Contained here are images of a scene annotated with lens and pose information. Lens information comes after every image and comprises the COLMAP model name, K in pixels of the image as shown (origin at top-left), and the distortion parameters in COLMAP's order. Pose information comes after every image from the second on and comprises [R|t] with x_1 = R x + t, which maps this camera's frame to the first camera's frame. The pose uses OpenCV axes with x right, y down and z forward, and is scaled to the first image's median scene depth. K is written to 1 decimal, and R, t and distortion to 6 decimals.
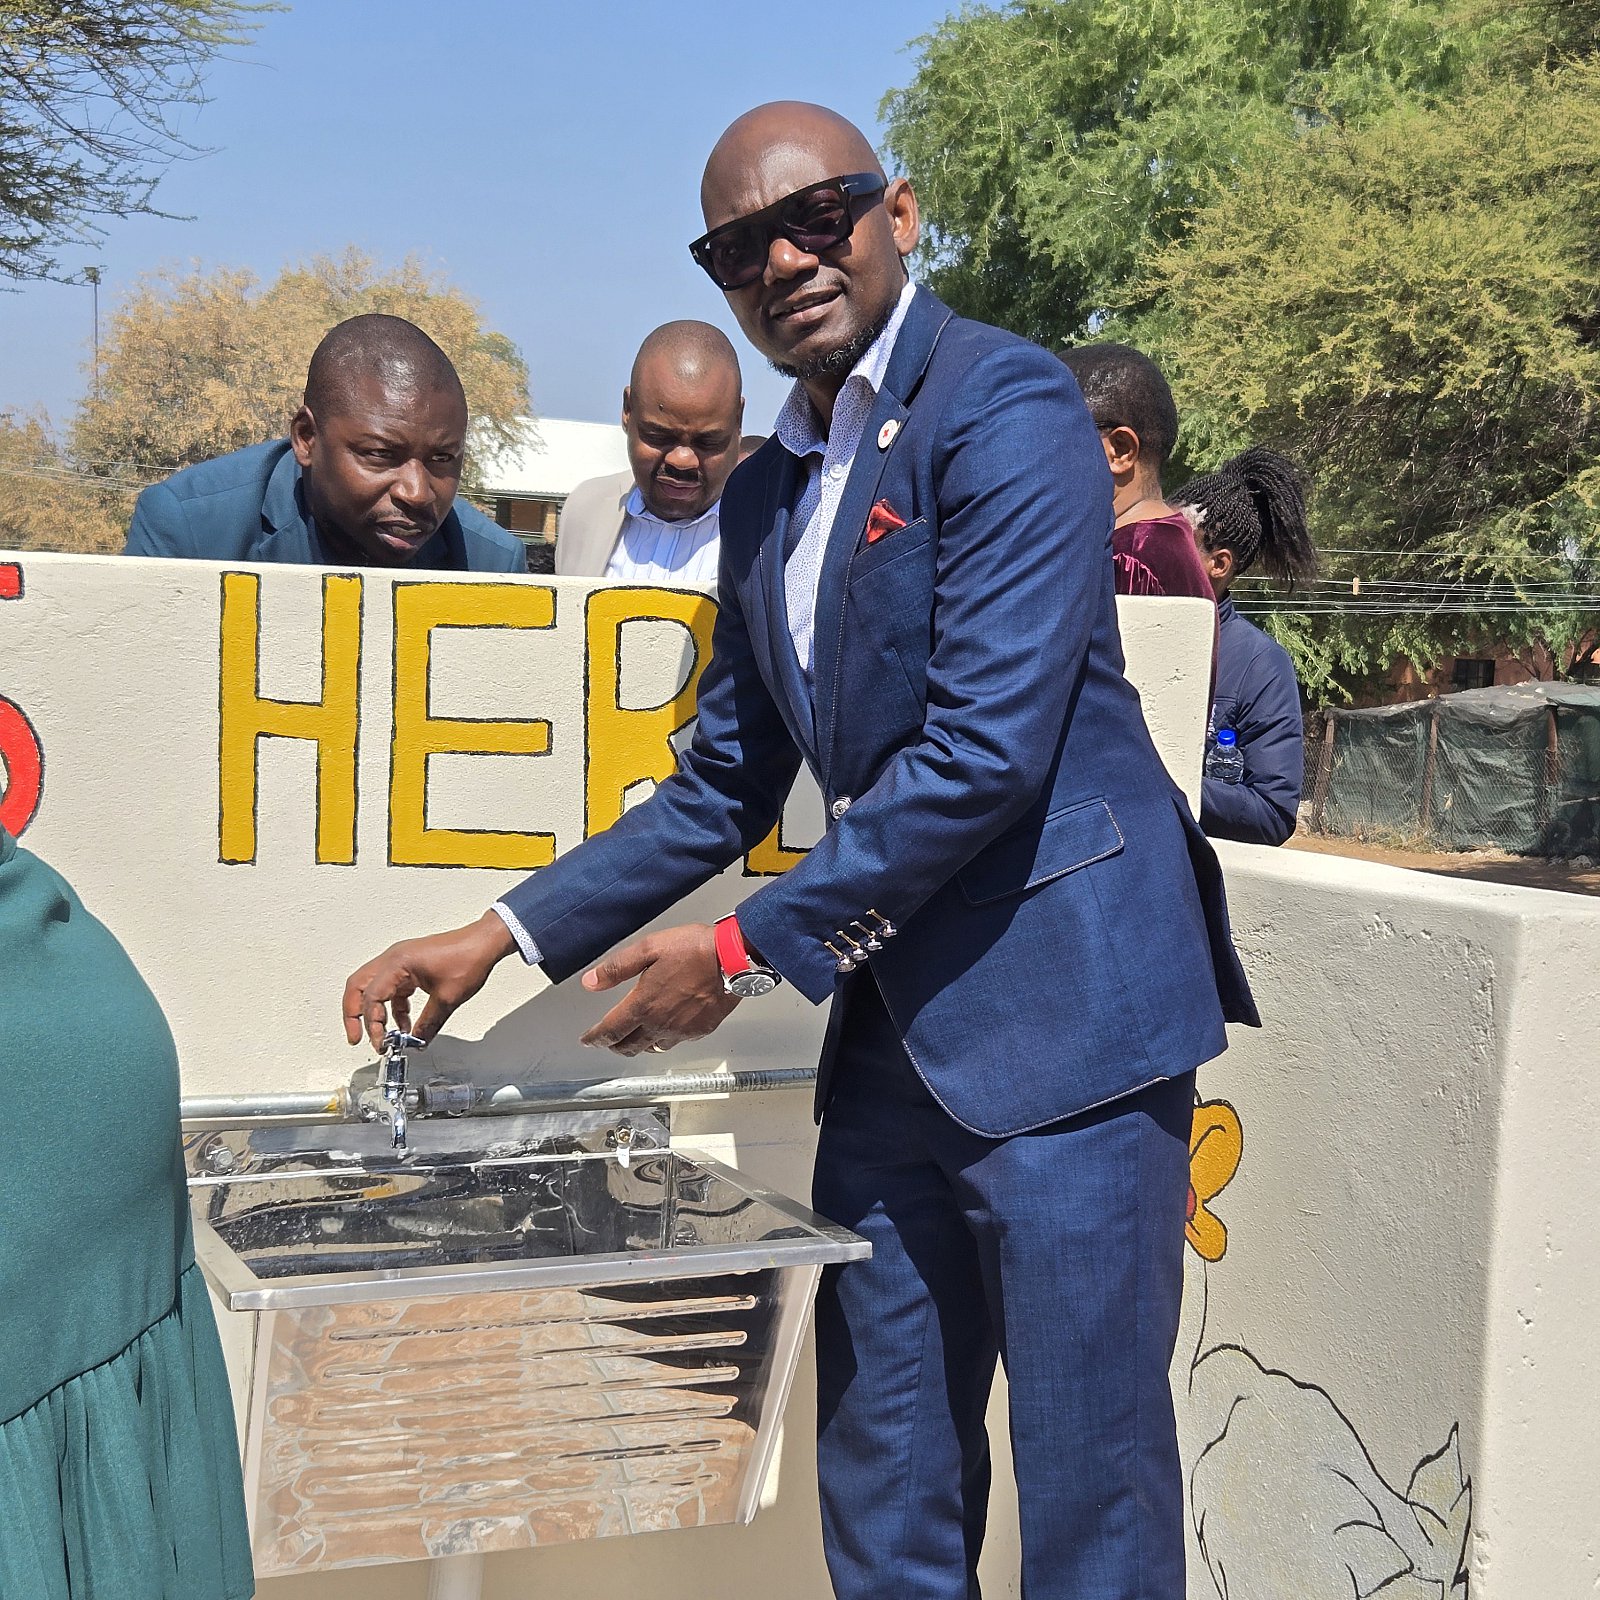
lens RADIAL K [[2771.5, 0, 791.0], [0, 2771.5, 798.6], [0, 0, 1]] dist [0.193021, -0.769037]
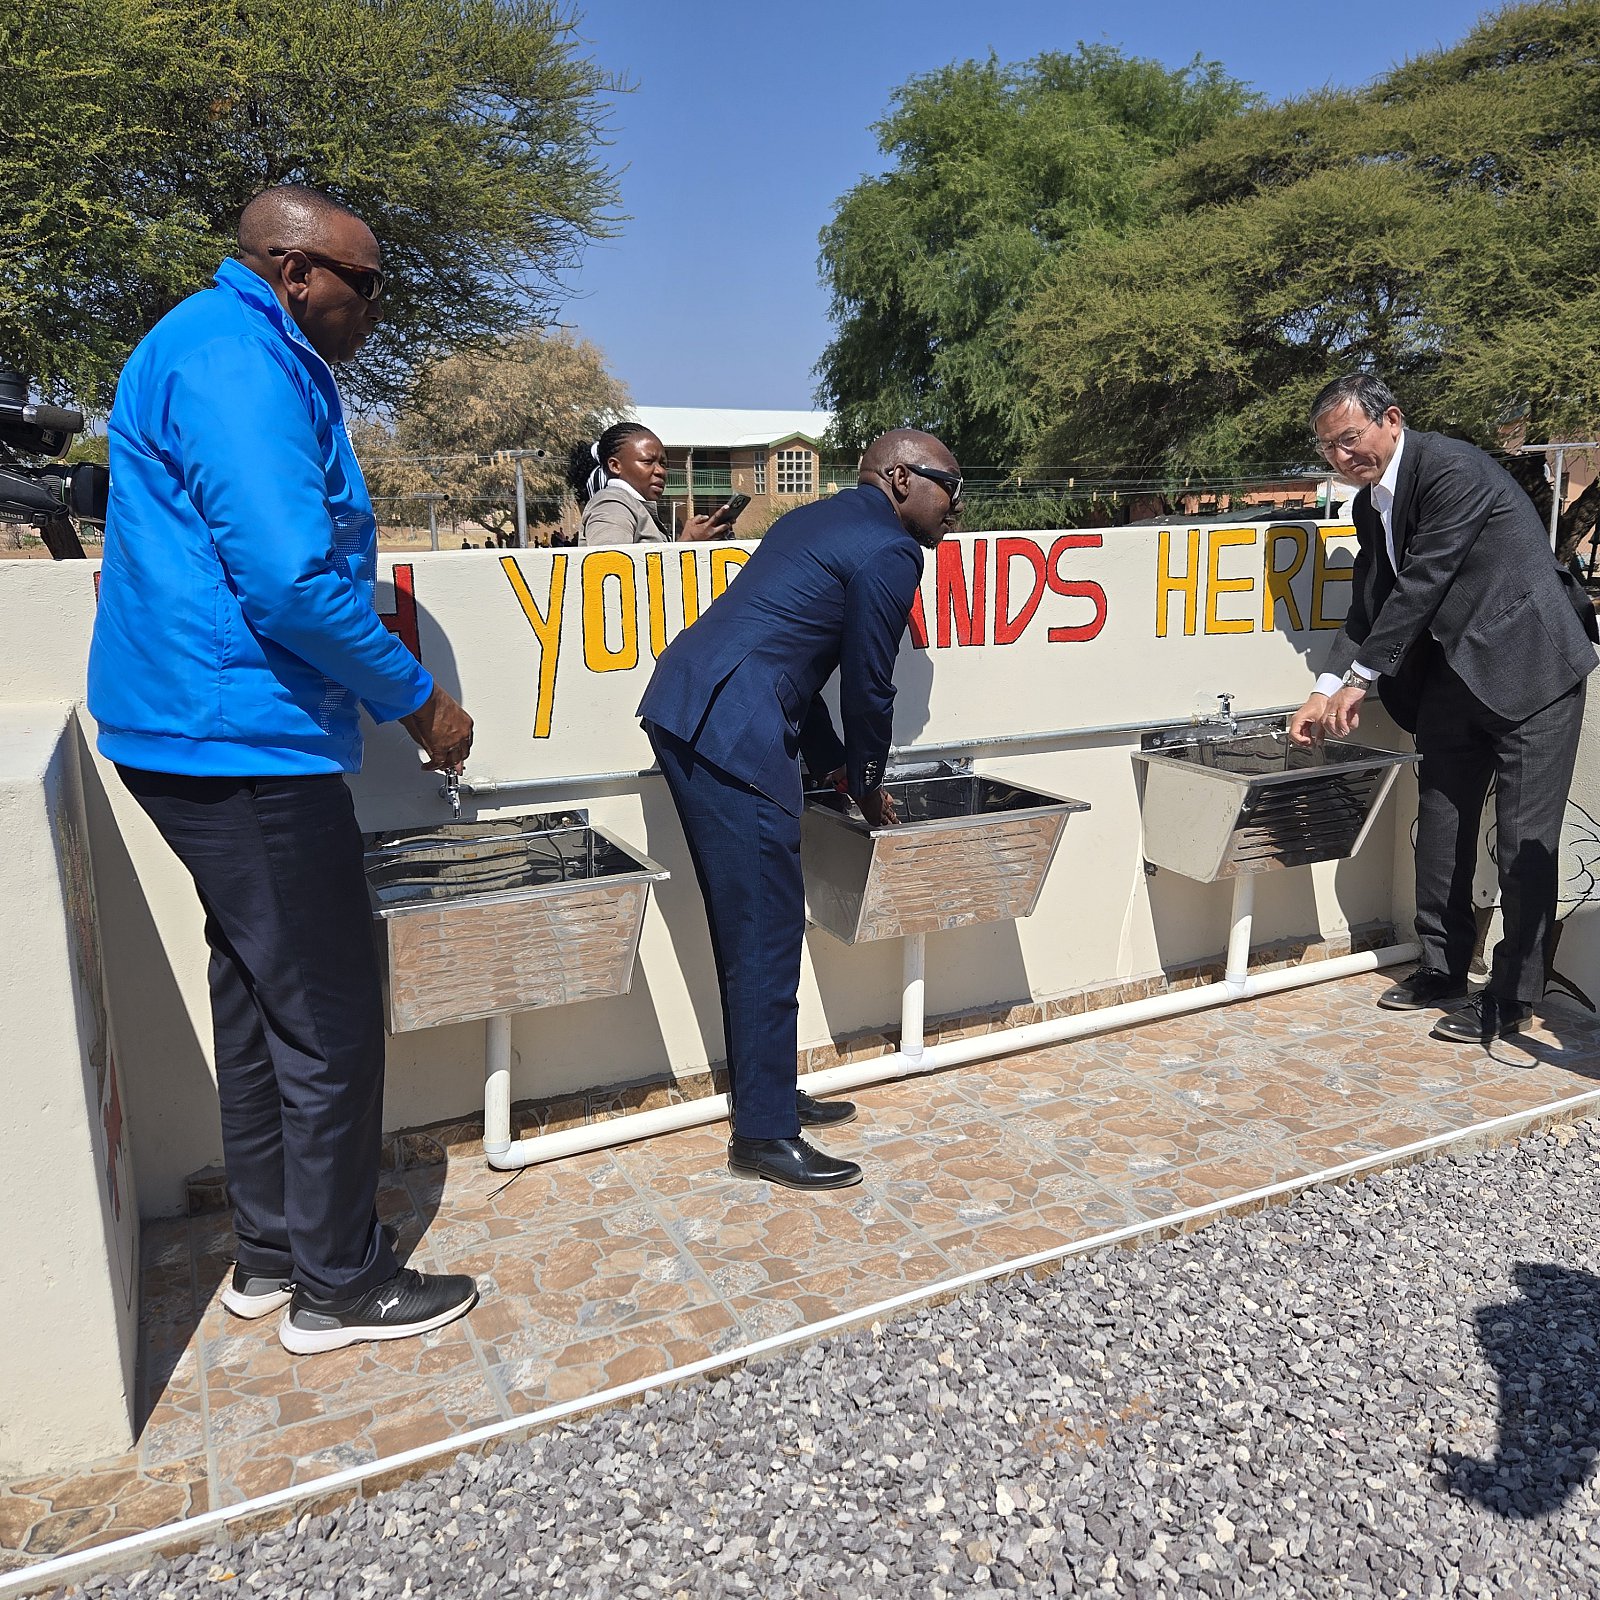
lens RADIAL K [[1352.4, 0, 802.6], [0, 1352.4, 813.6], [0, 0, 1]] dist [0.064239, -0.078286]
pose [[0.997922, -0.060110, 0.023210, -0.085601], [0.055600, 0.985335, 0.161318, -0.006029], [-0.032567, -0.159692, 0.986630, -0.051396]]
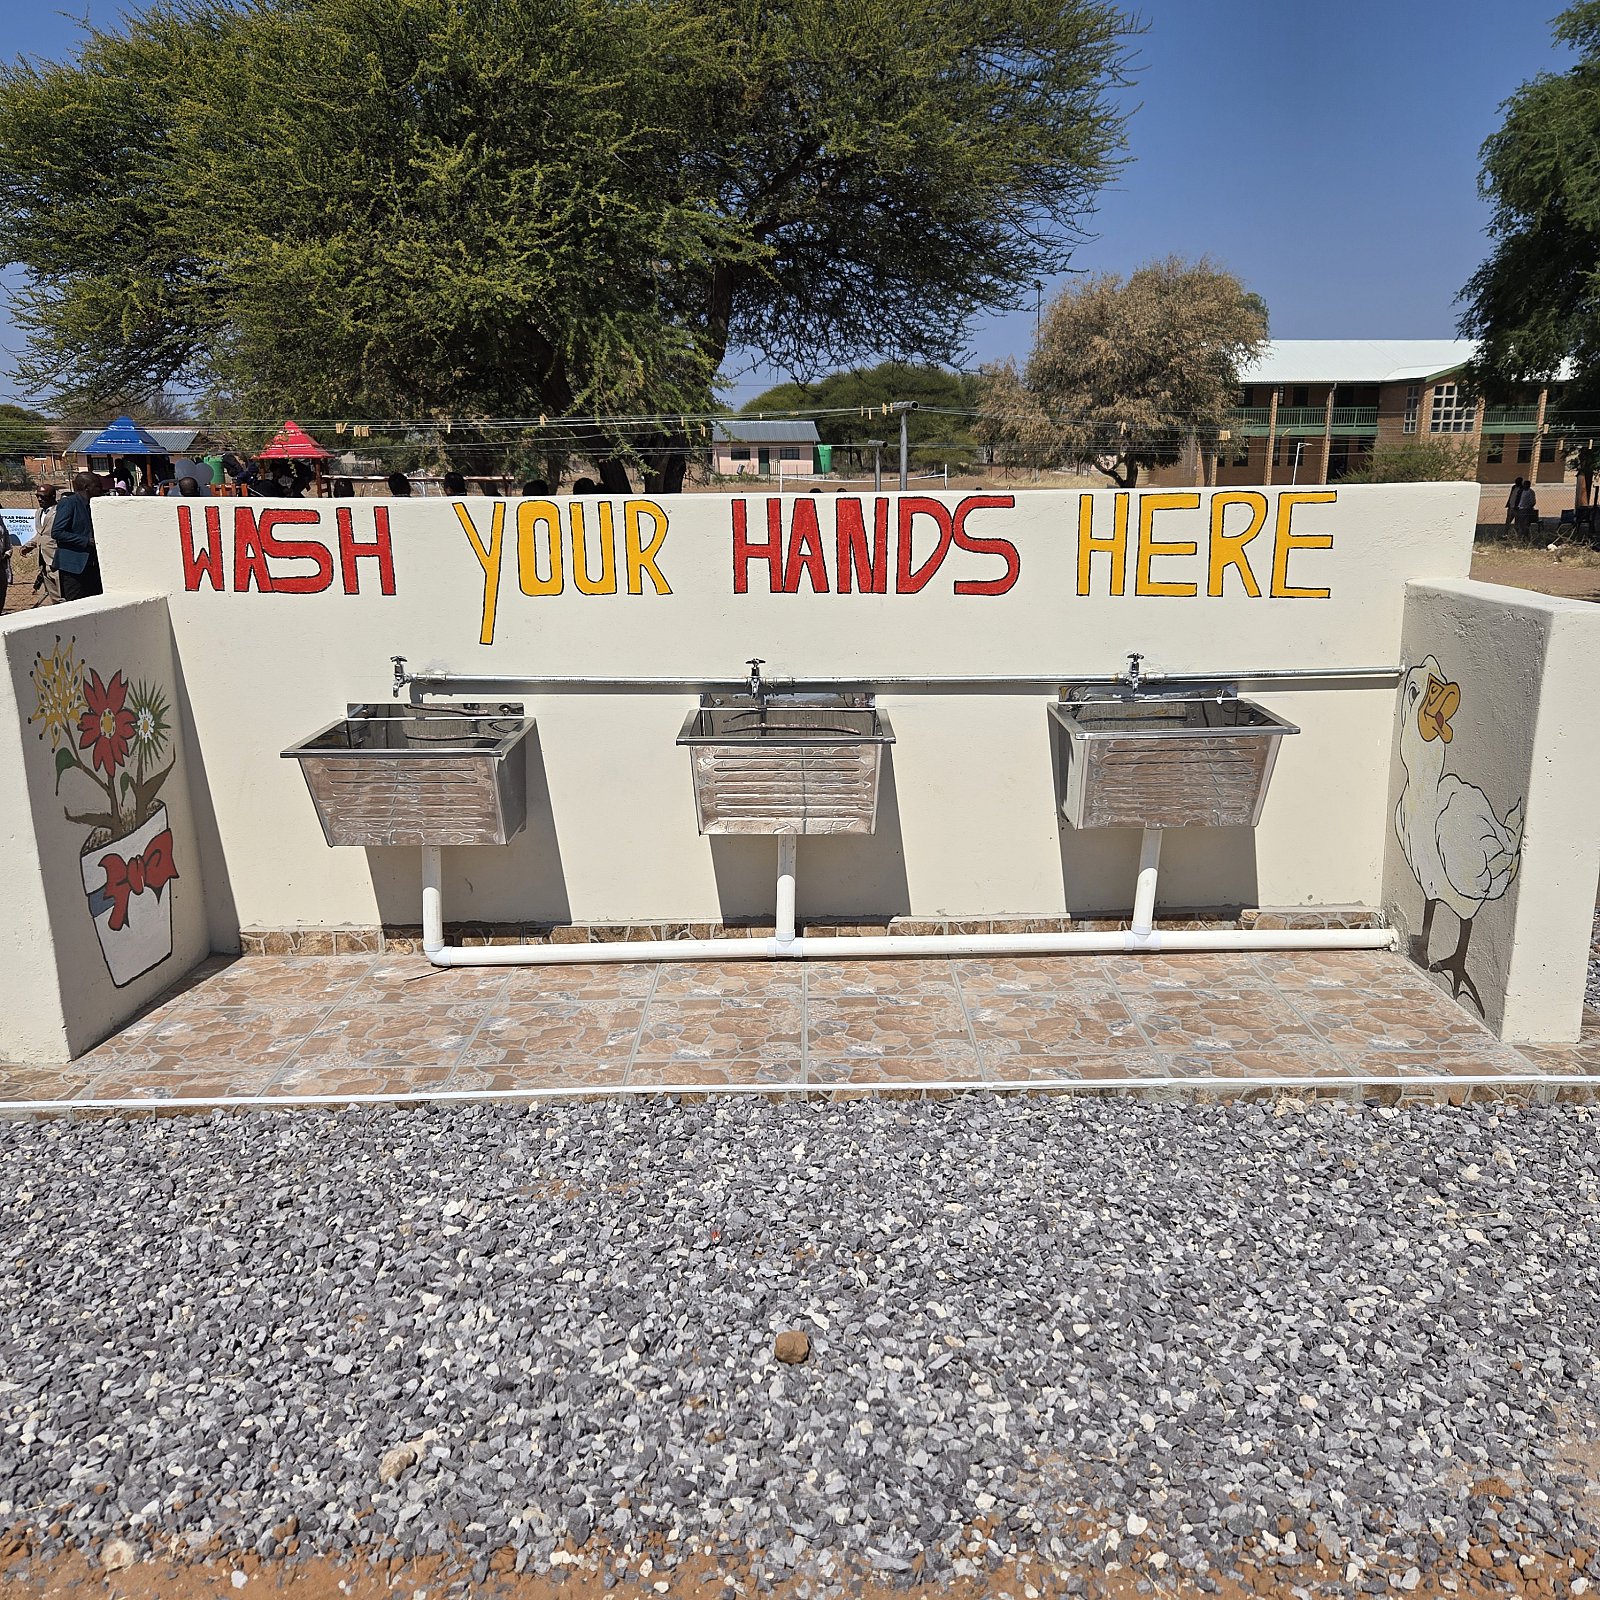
lens RADIAL K [[1352.4, 0, 802.6], [0, 1352.4, 813.6], [0, 0, 1]] dist [0.064239, -0.078286]
pose [[0.916948, 0.058309, -0.394722, 0.015611], [0.017274, 0.982536, 0.185270, -0.003019], [0.398632, -0.176702, 0.899927, -0.063919]]
